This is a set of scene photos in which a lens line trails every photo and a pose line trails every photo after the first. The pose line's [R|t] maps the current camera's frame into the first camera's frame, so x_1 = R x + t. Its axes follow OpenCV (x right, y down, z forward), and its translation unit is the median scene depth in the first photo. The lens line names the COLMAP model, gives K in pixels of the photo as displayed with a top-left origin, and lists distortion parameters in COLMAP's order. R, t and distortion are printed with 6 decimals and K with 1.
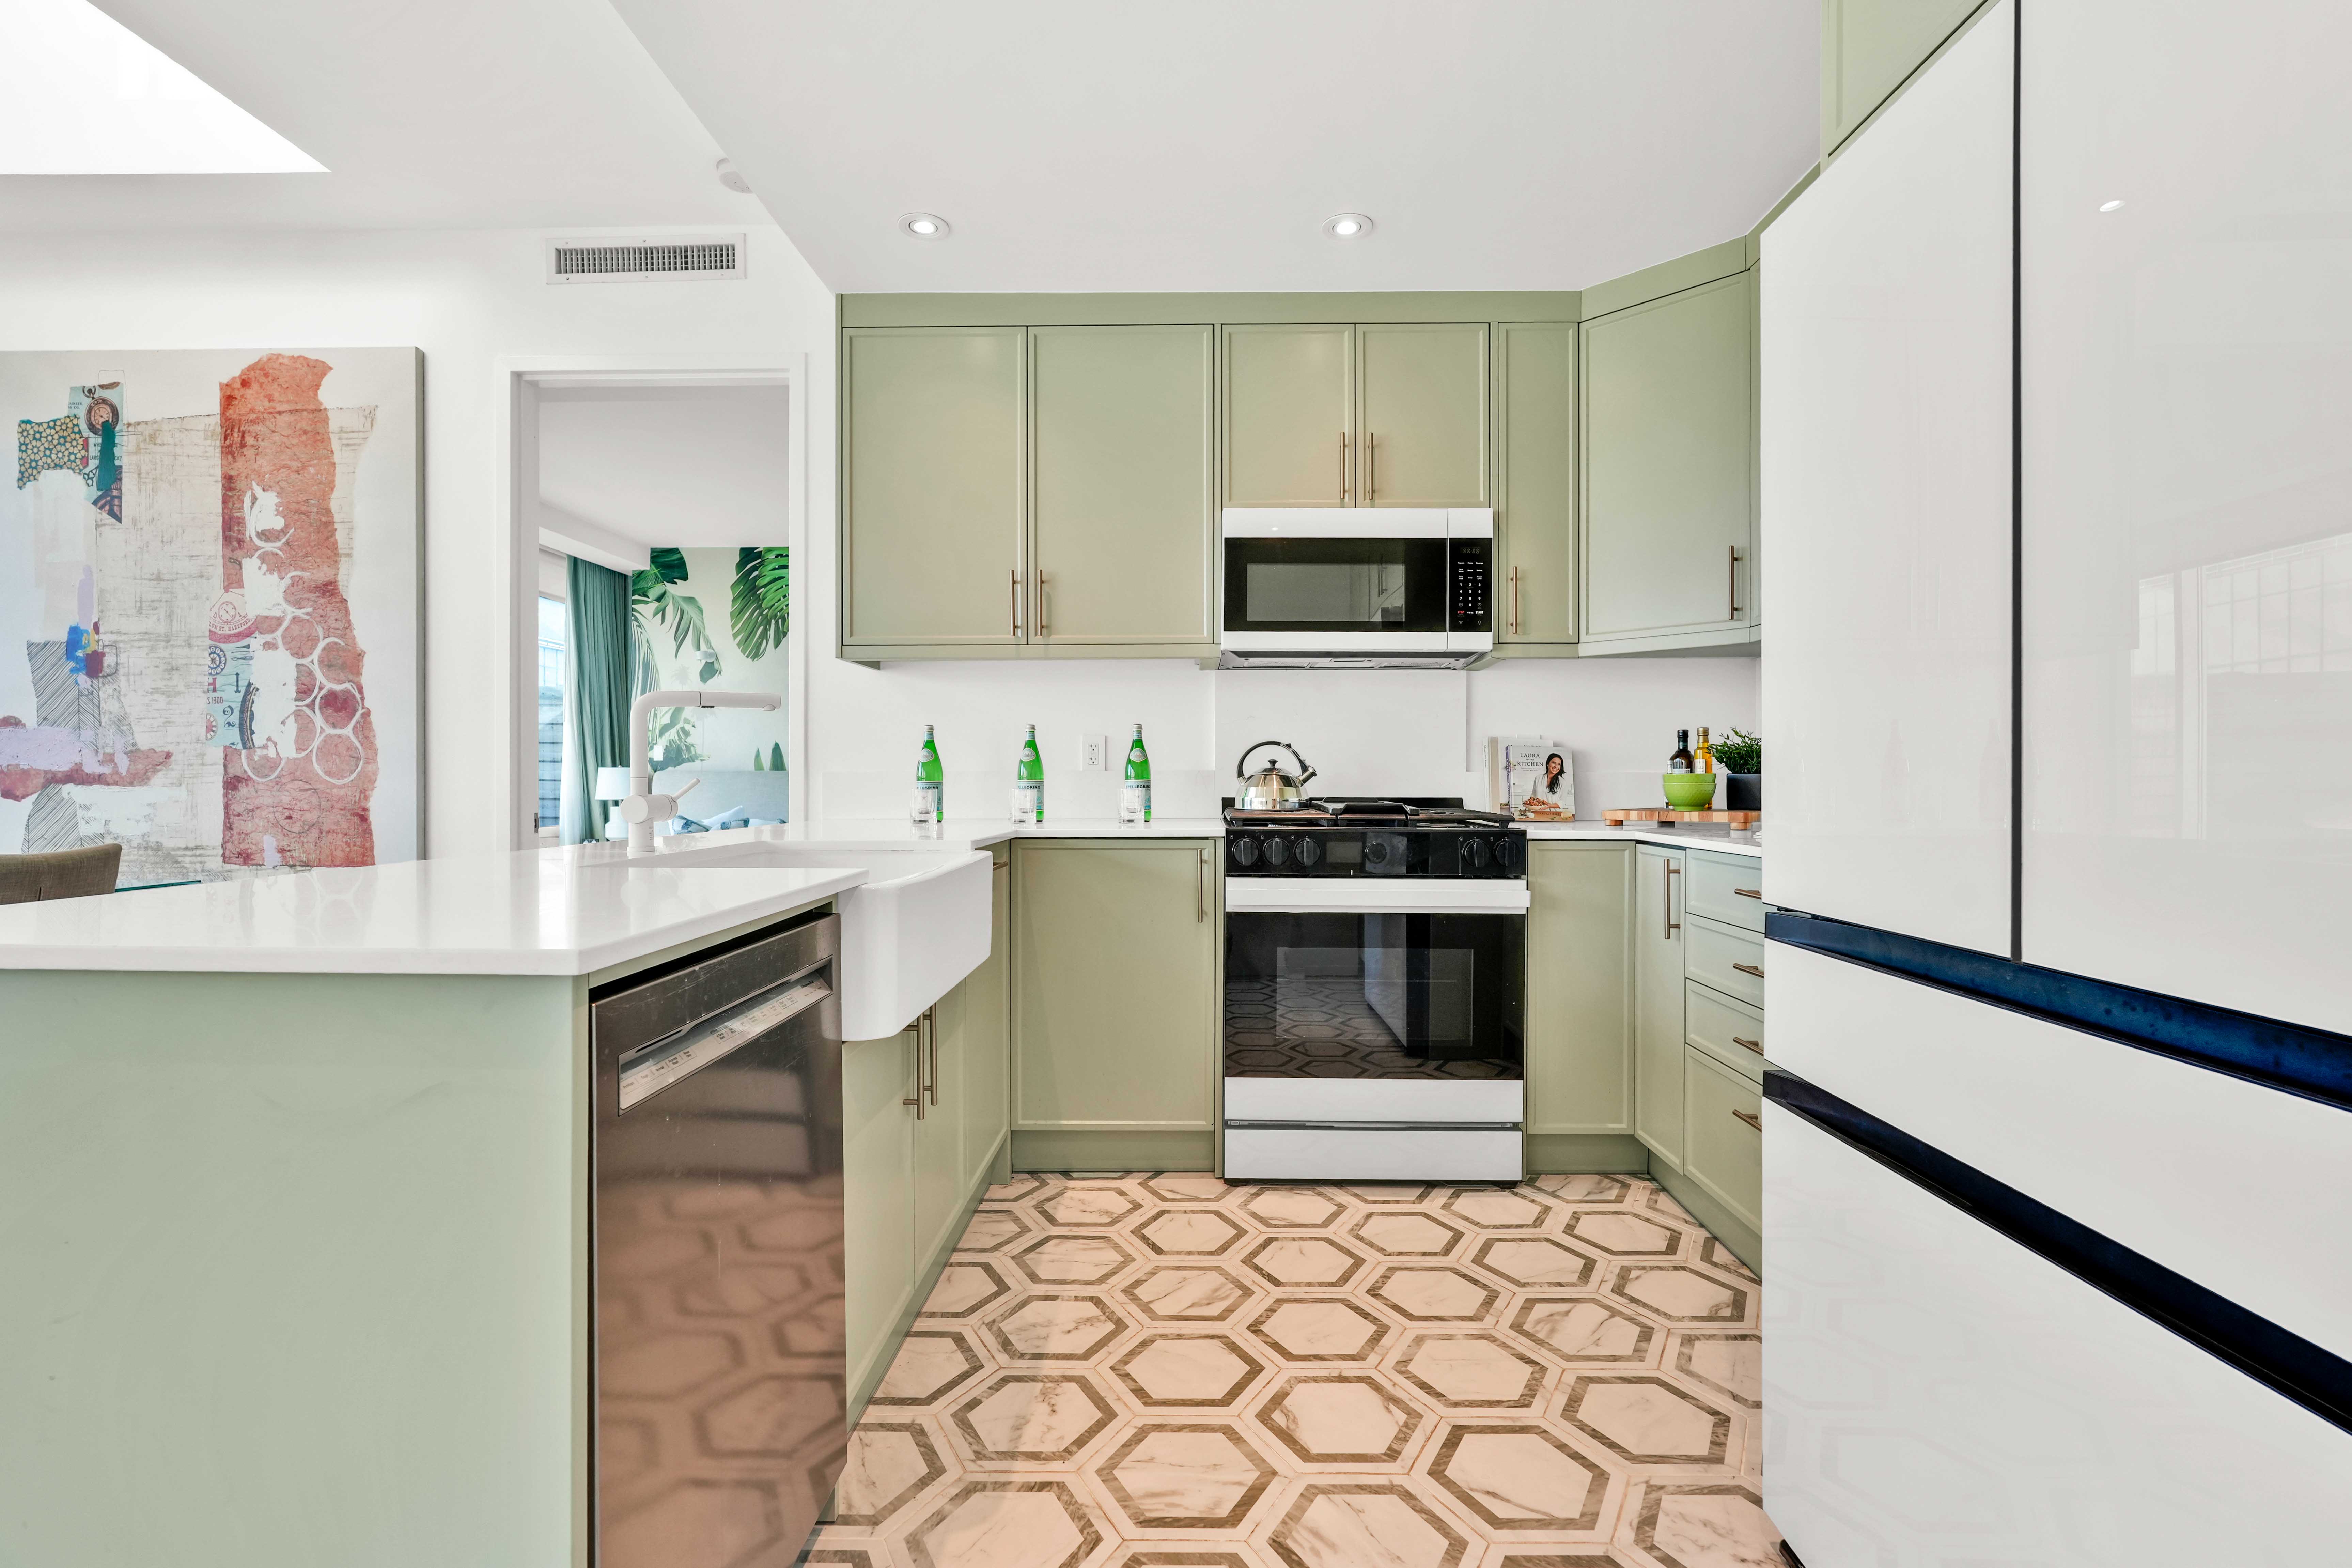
lens RADIAL K [[1070.8, 0, 1182.0], [0, 1070.8, 785.1], [0, 0, 1]] dist [-0.016748, 0.008485]
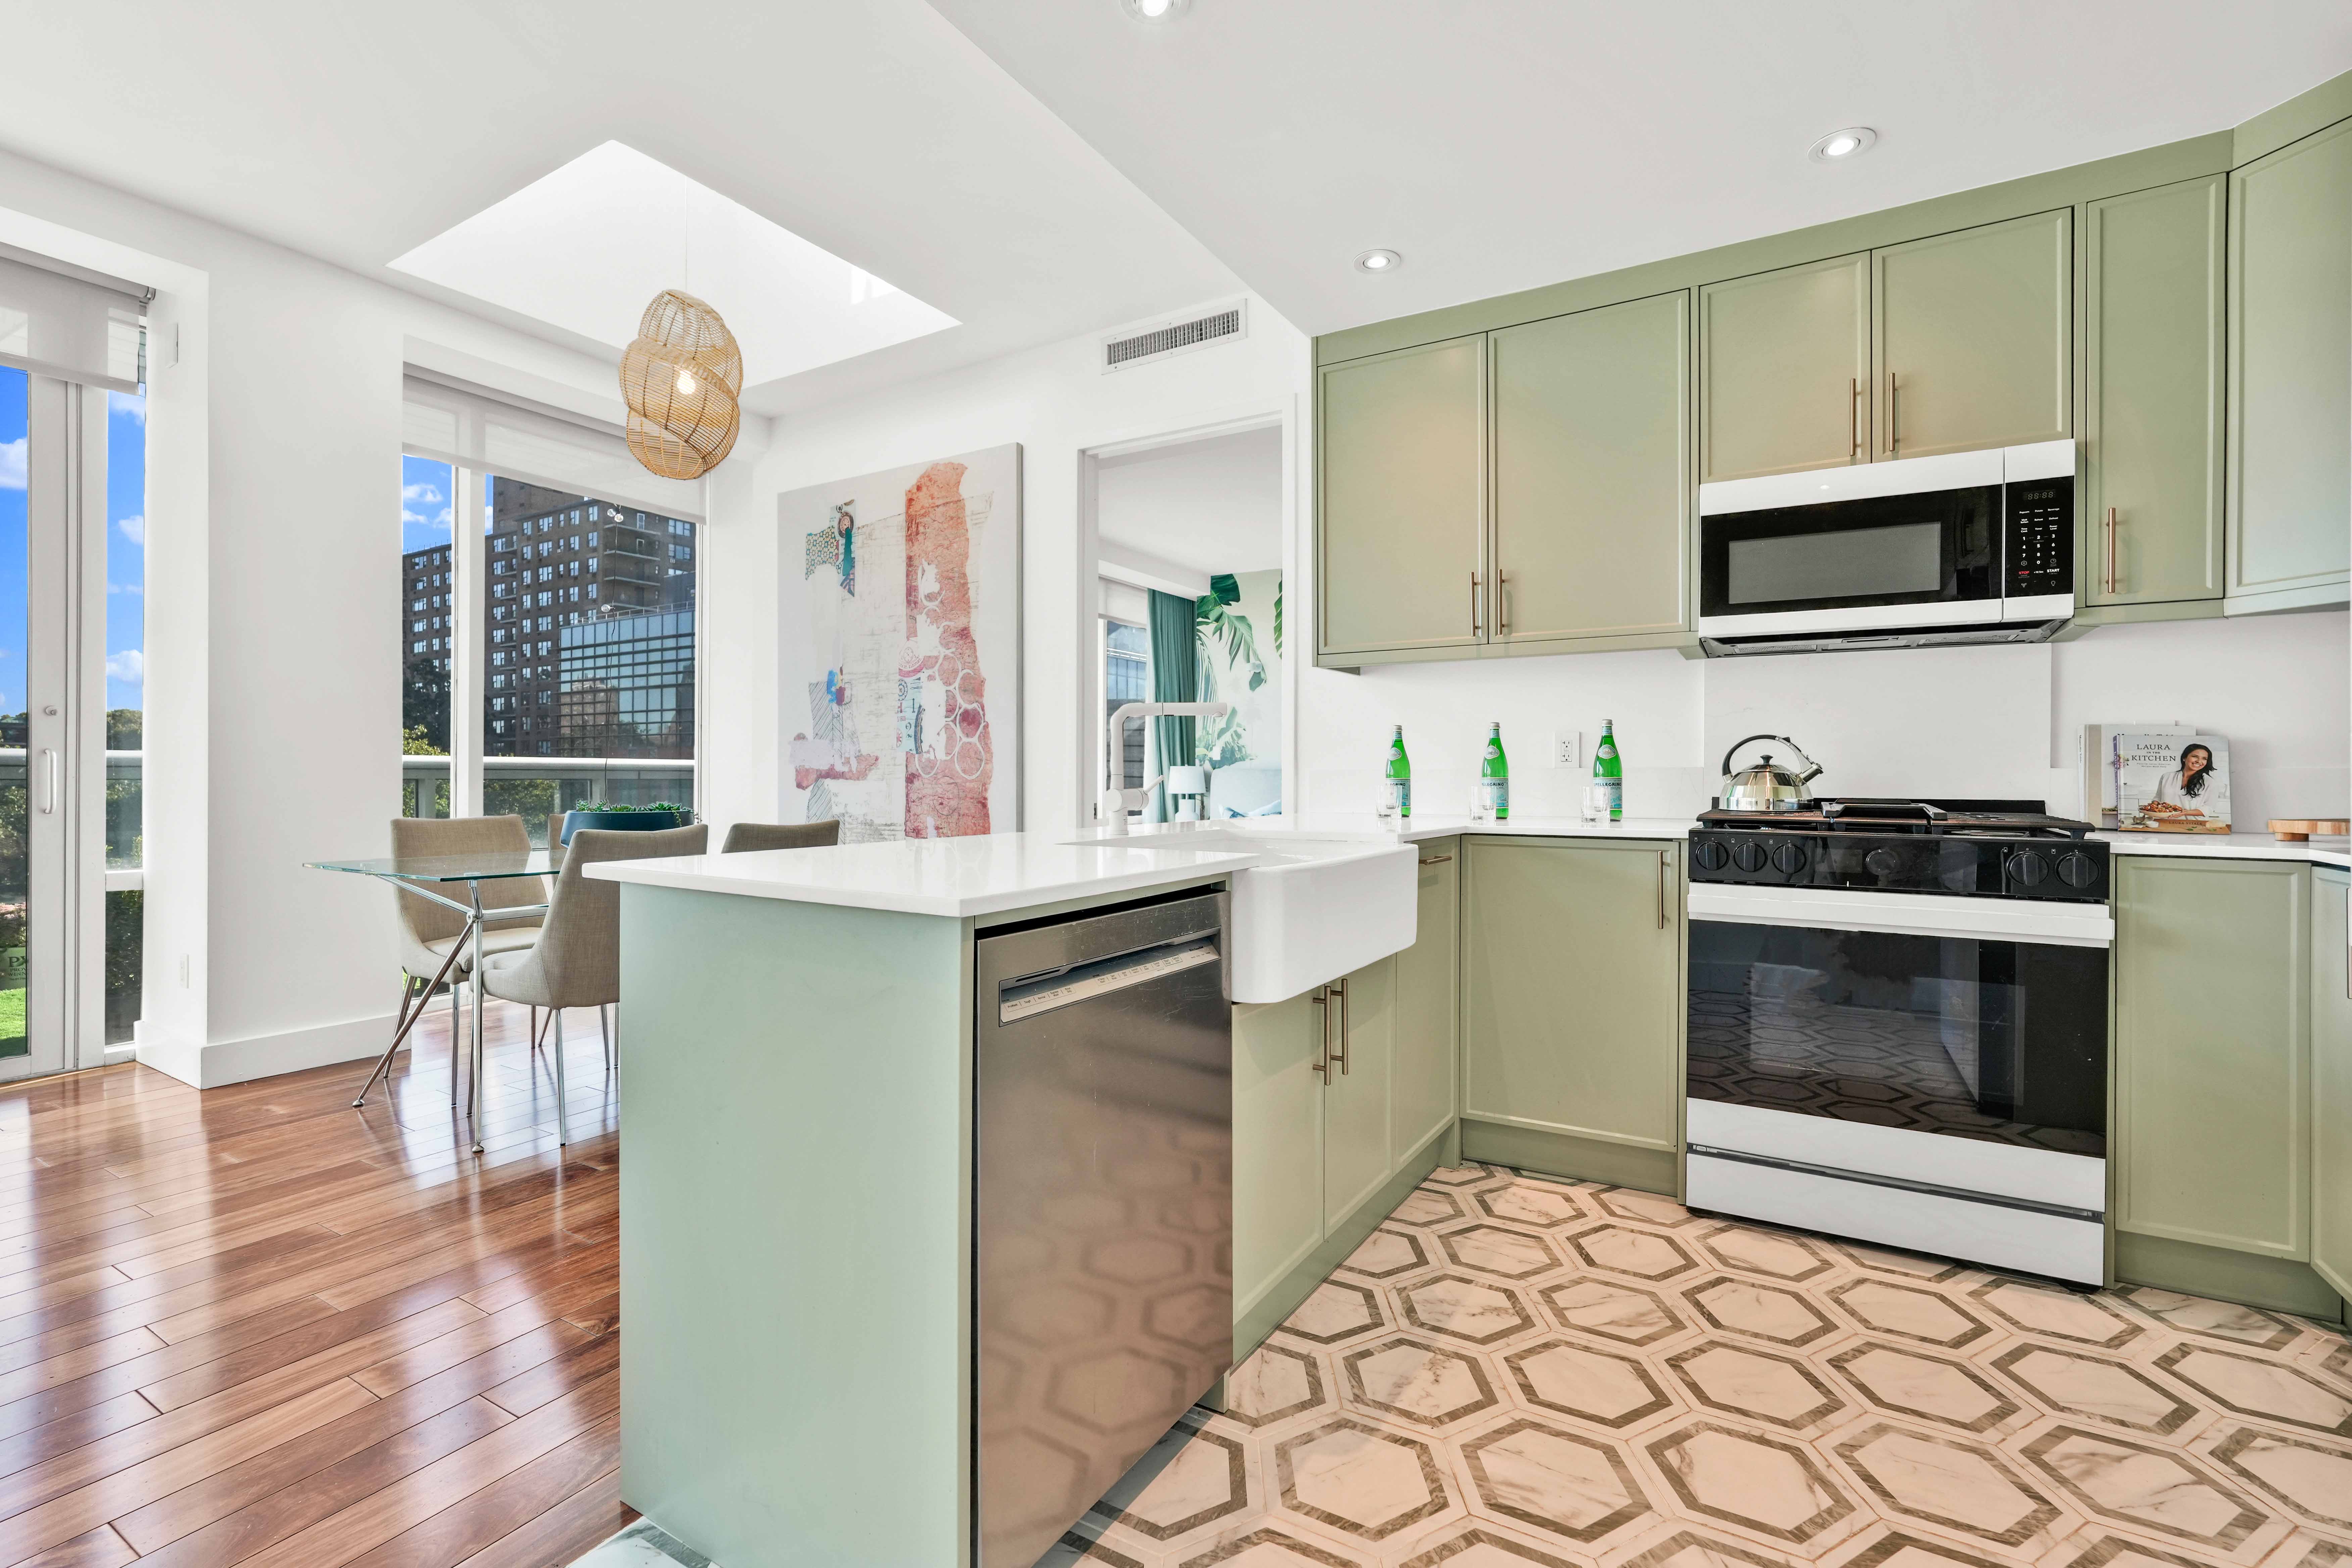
lens RADIAL K [[1052.2, 0, 1175.2], [0, 1052.2, 777.5], [0, 0, 1]] dist [-0.011525, 0.007423]
pose [[0.866403, 0.002196, -0.499340, 0.096112], [-0.004489, 0.999984, -0.003392, -0.000114], [0.499325, 0.005180, 0.866399, -0.012662]]
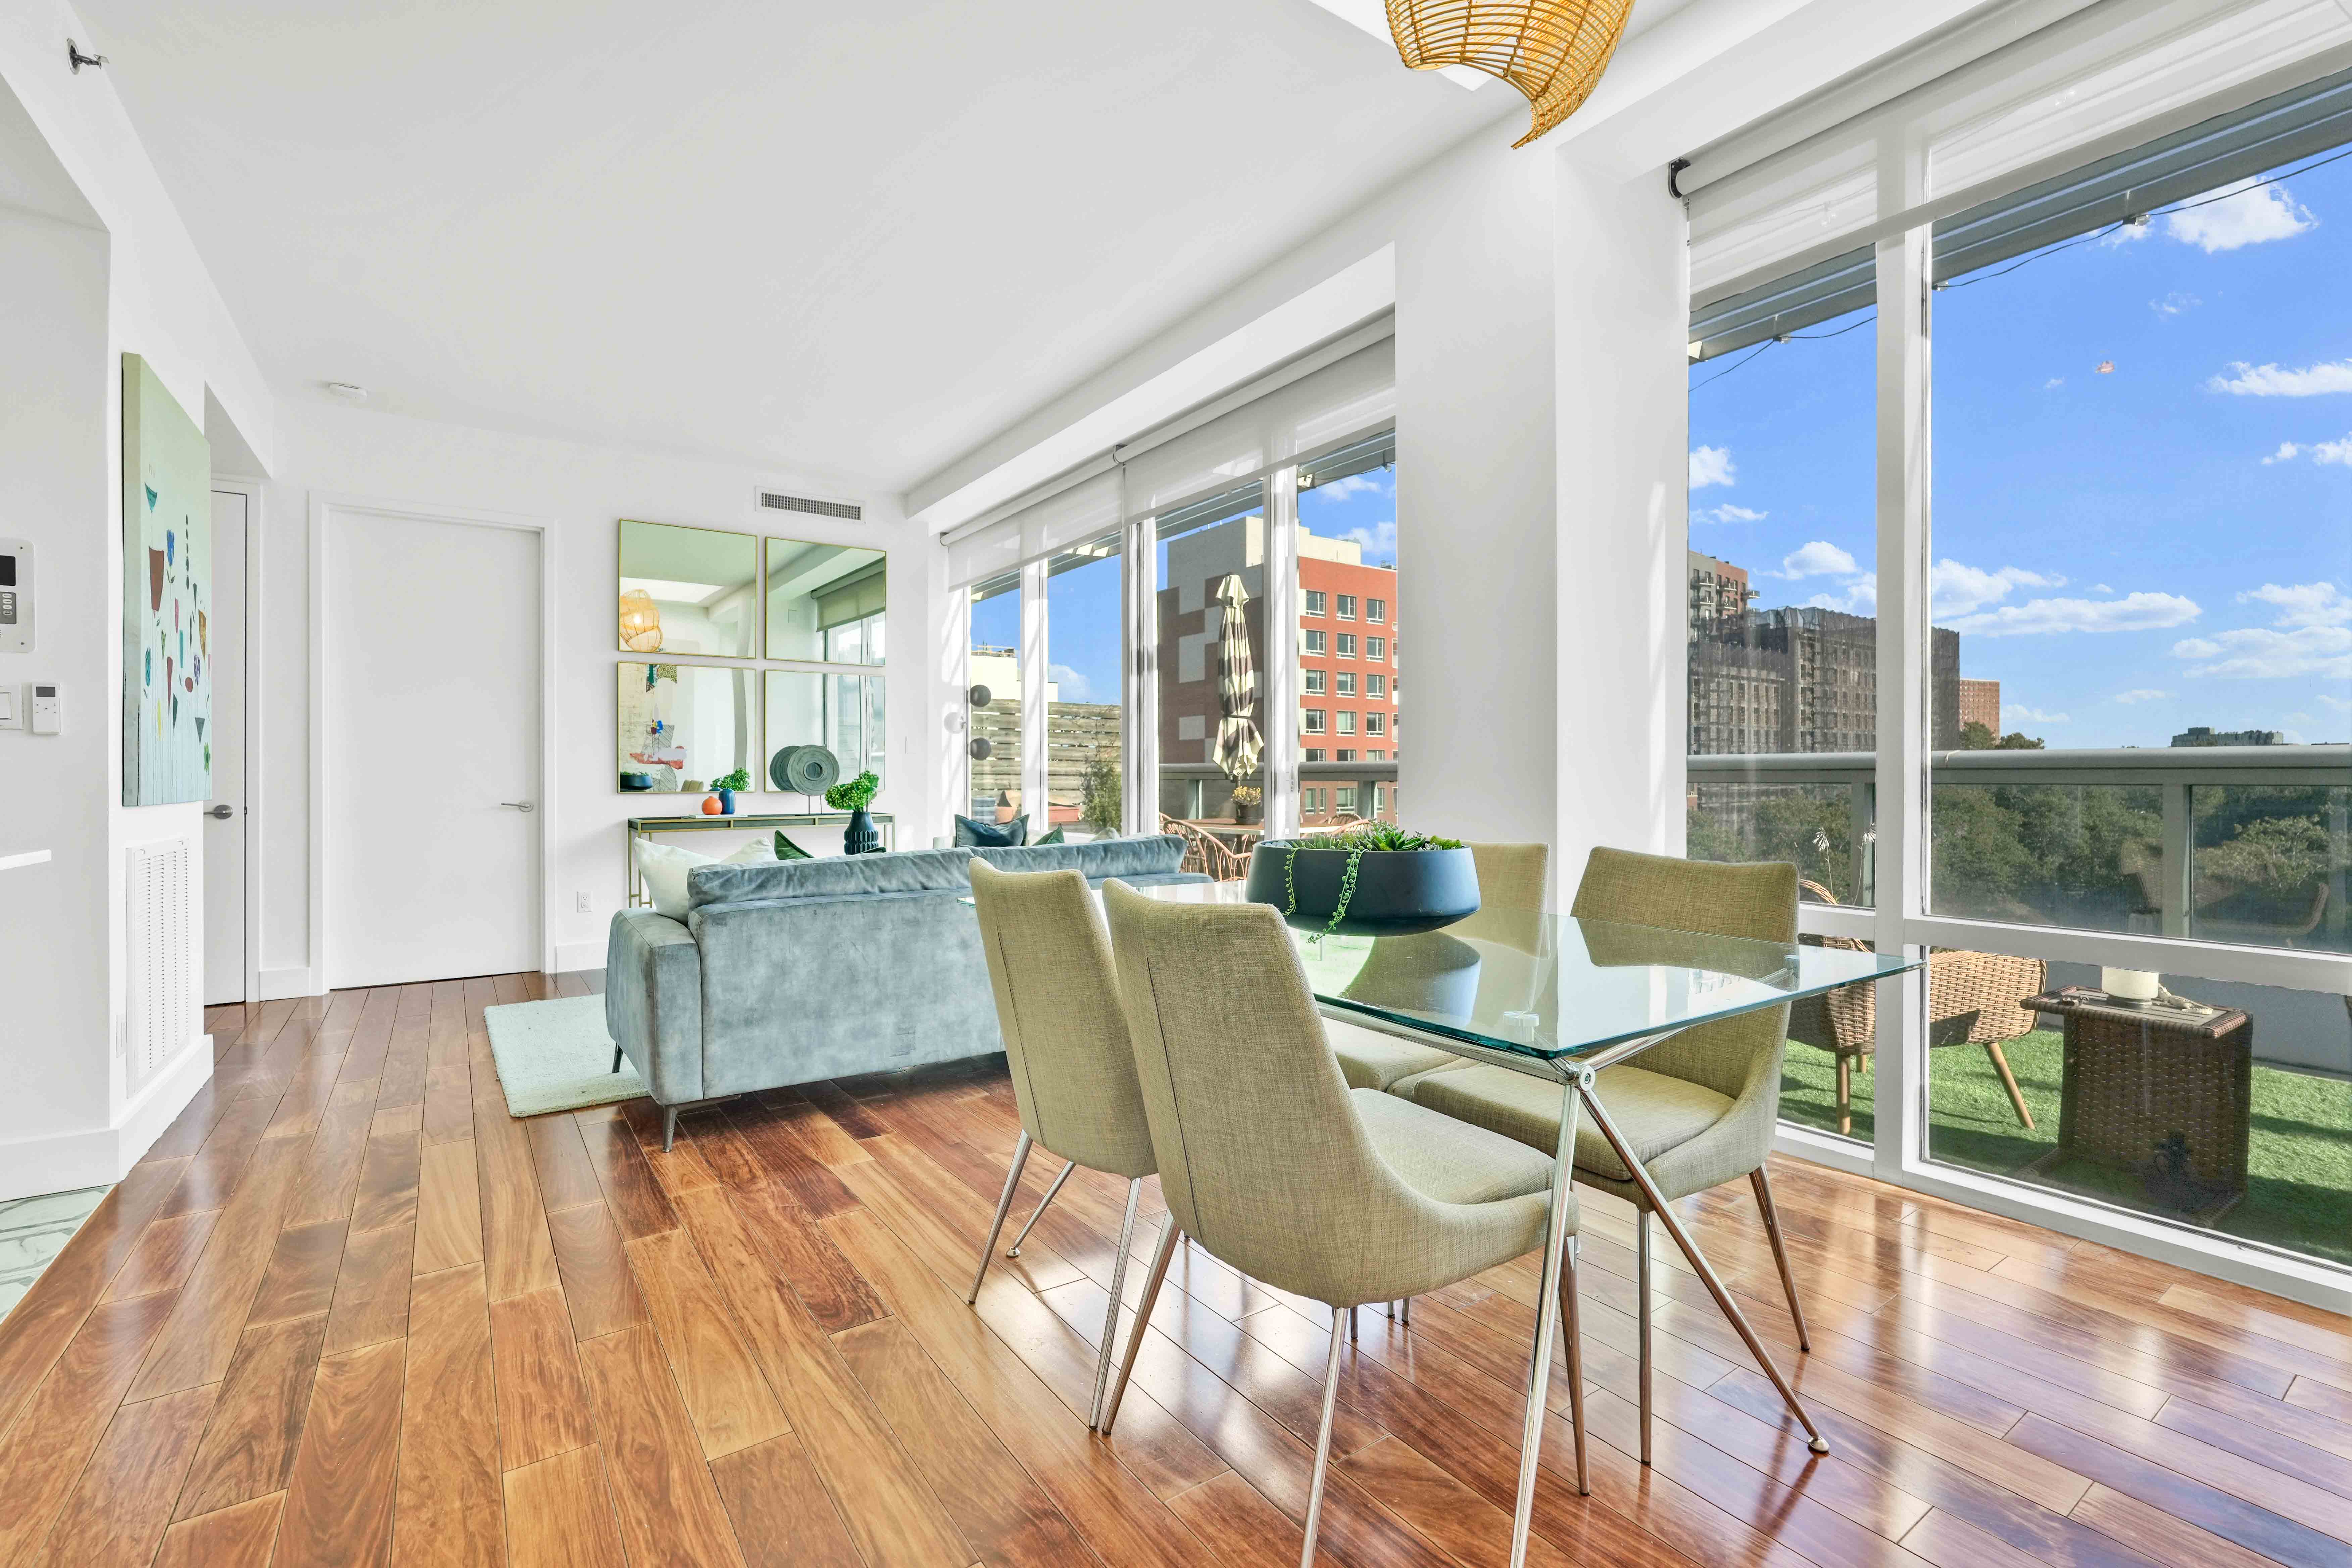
lens RADIAL K [[1052.2, 0, 1172.9], [0, 1052.2, 776.0], [0, 0, 1]] dist [-0.011525, 0.007423]
pose [[-0.814542, -0.002659, -0.580099, -0.576818], [-0.004145, 0.999991, 0.001237, -0.003546], [0.580090, 0.003412, -0.814545, 1.155981]]
